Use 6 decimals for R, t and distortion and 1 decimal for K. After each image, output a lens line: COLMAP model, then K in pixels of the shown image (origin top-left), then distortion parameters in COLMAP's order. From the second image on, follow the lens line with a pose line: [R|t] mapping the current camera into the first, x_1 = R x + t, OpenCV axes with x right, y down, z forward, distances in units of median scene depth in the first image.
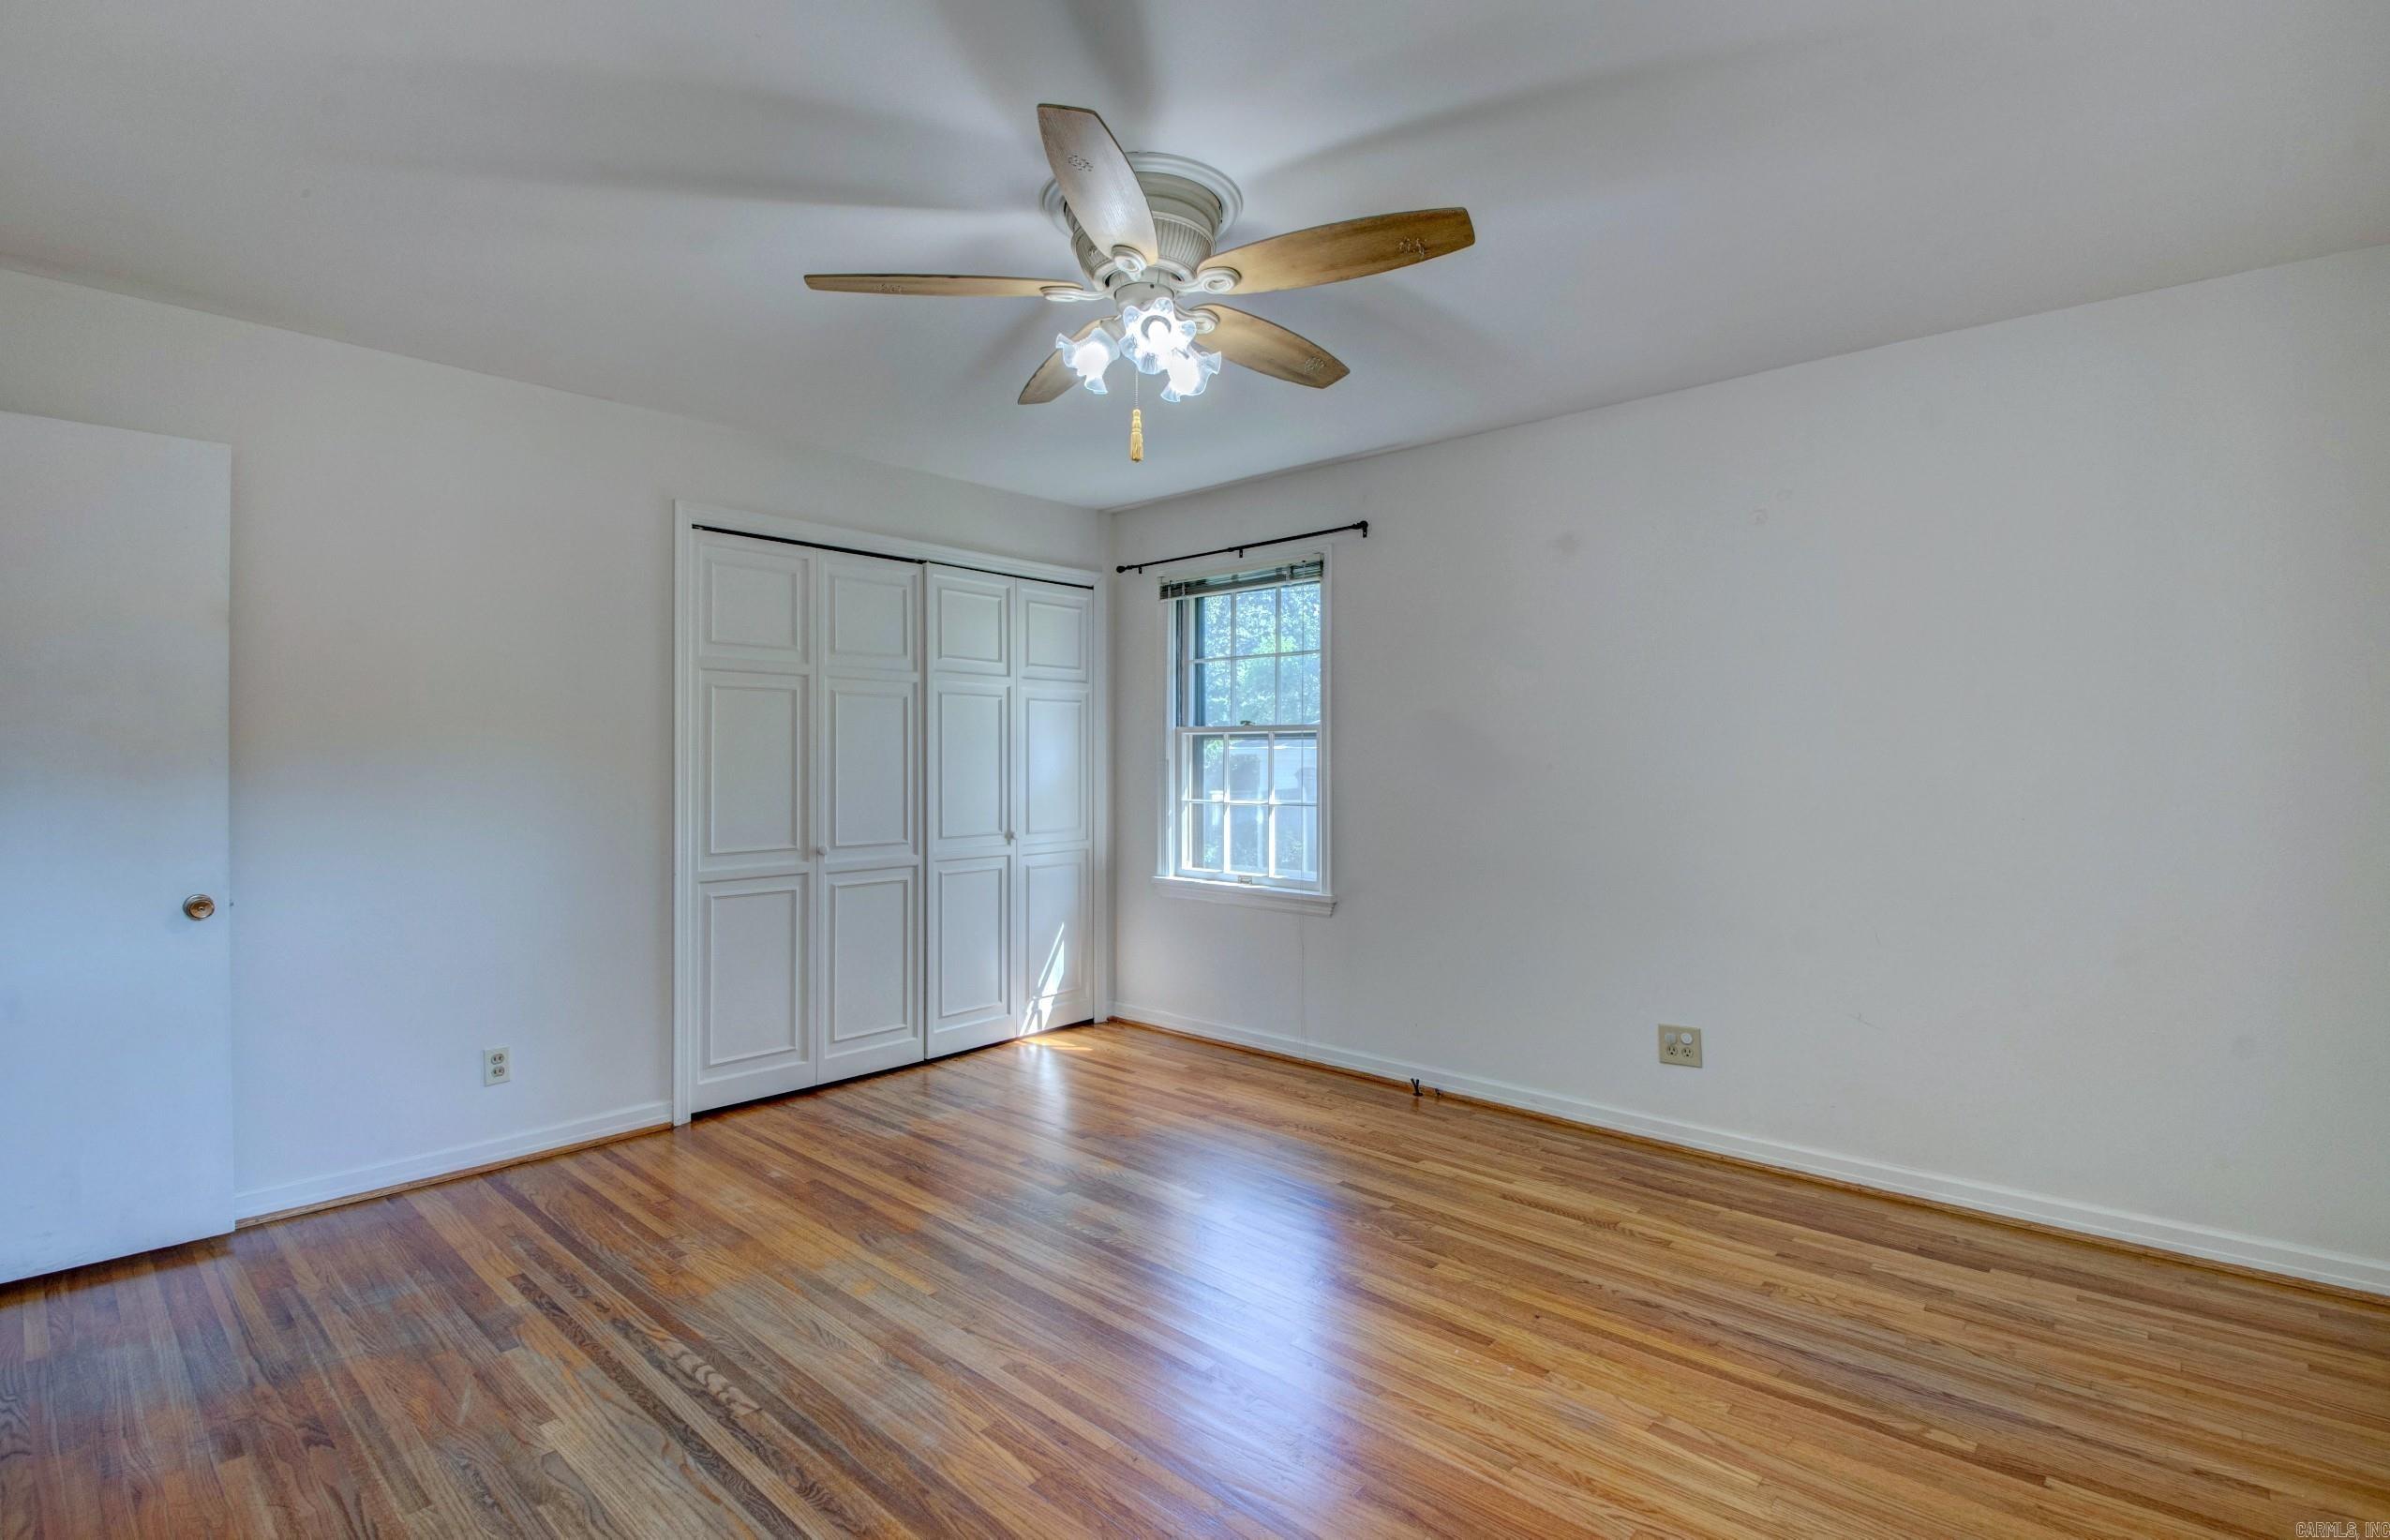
lens RADIAL K [[1117.7, 0, 1179.5], [0, 1117.7, 756.9], [0, 0, 1]] dist [0.000271, -0.009781]
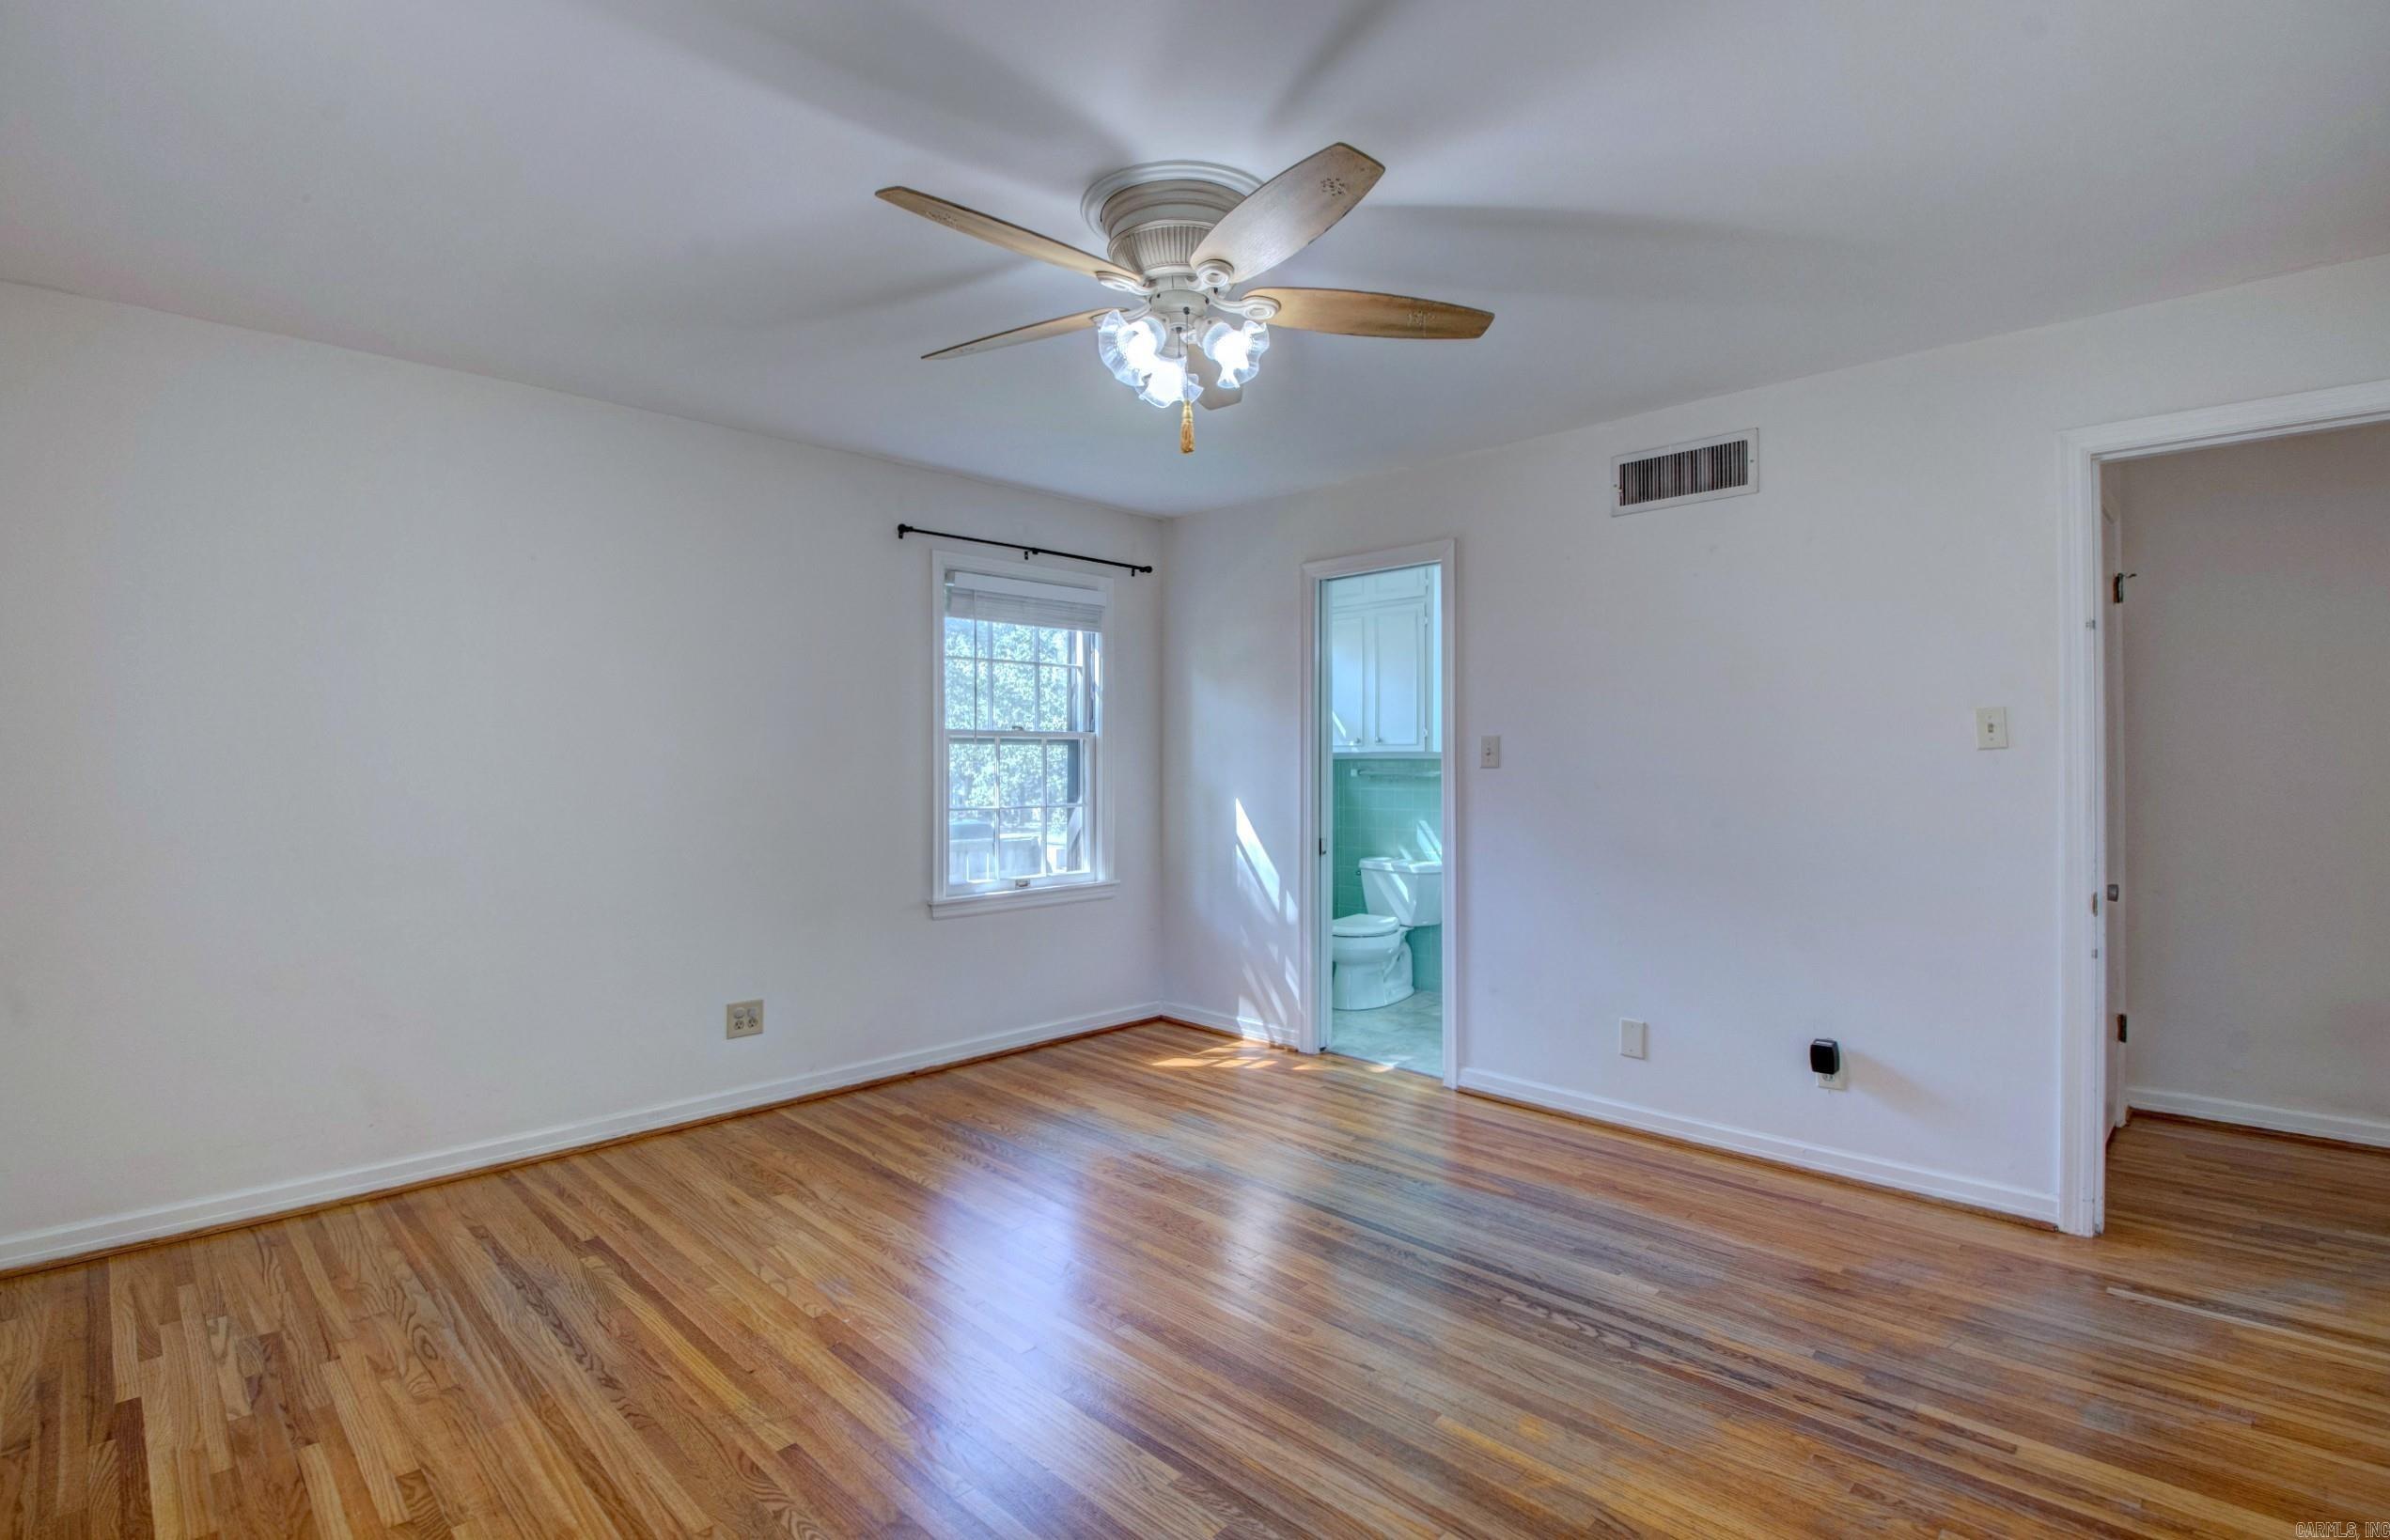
lens RADIAL K [[1117.5, 0, 1169.8], [0, 1117.5, 760.0], [0, 0, 1]] dist [0.000271, -0.009781]
pose [[-0.998806, 0.001907, 0.048820, -0.055162], [0.001952, 0.999998, 0.000861, -0.001457], [-0.048818, 0.000955, -0.998807, 1.518213]]
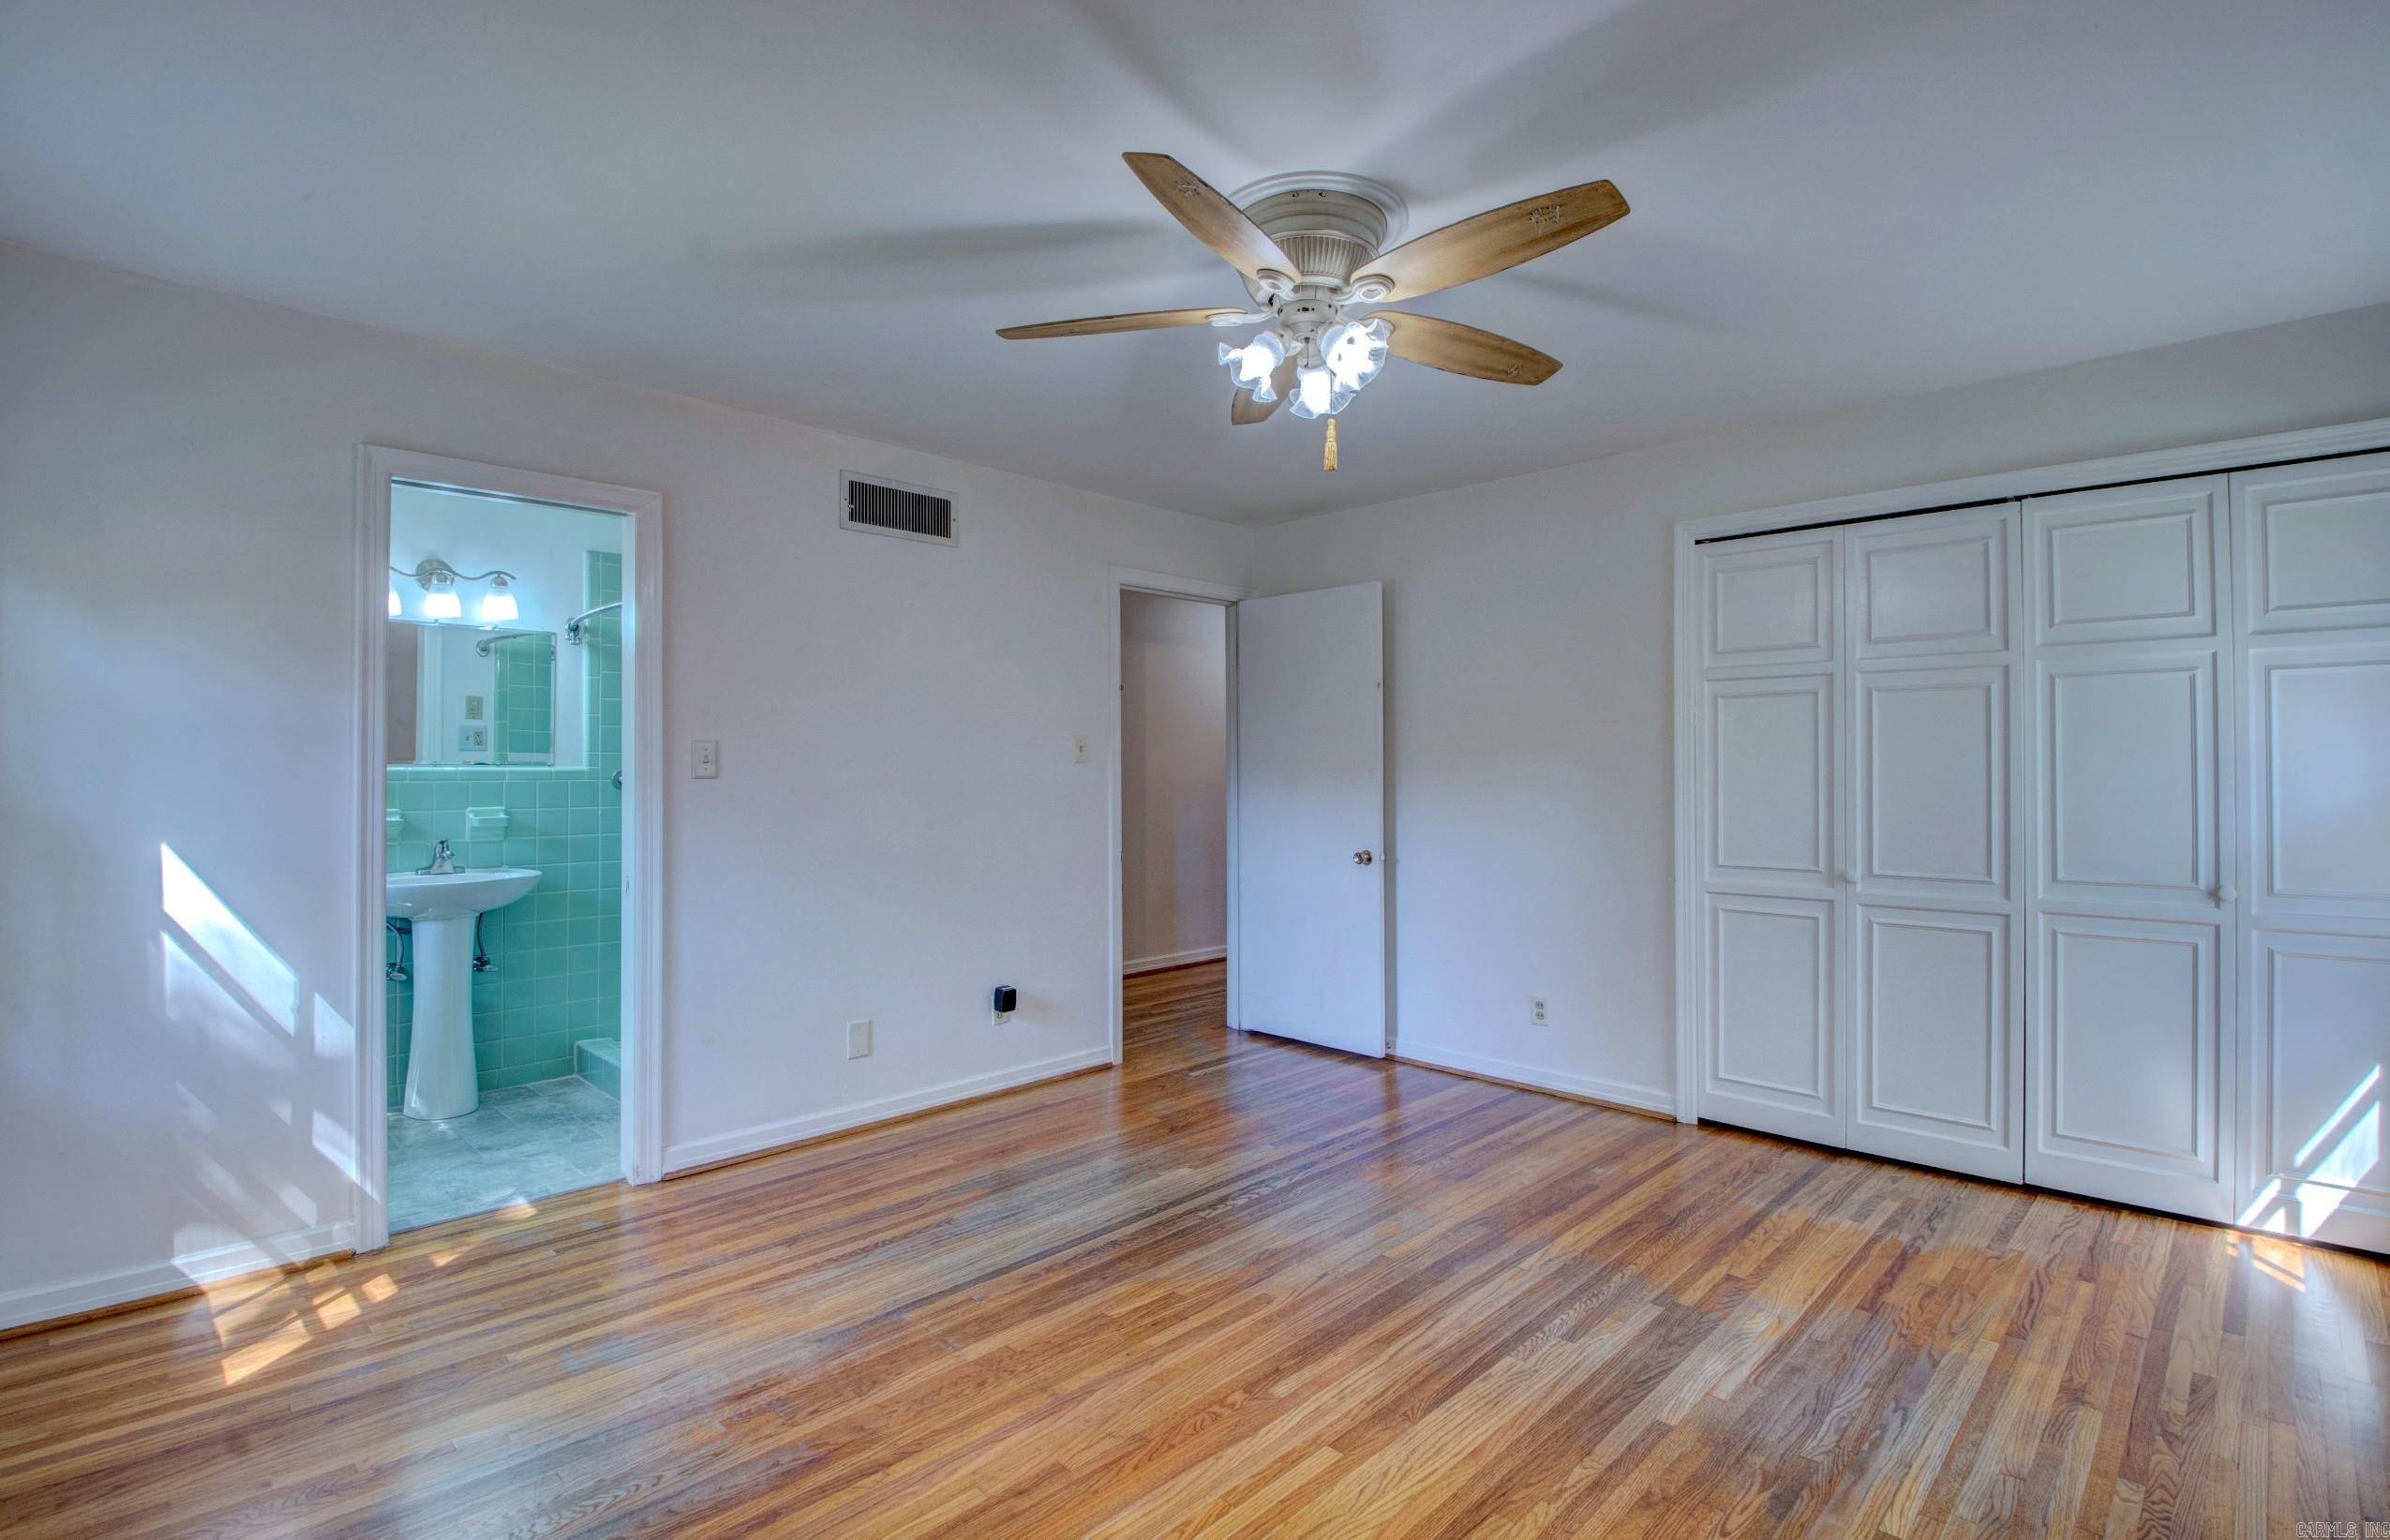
lens RADIAL K [[1119.4, 0, 1194.9], [0, 1119.4, 756.9], [0, 0, 1]] dist [0.009832, -0.018533]
pose [[-0.029595, -0.010989, -0.999502, 0.740982], [0.001593, 0.999938, -0.011041, 0.001094], [0.999561, -0.001919, -0.029575, 0.703601]]
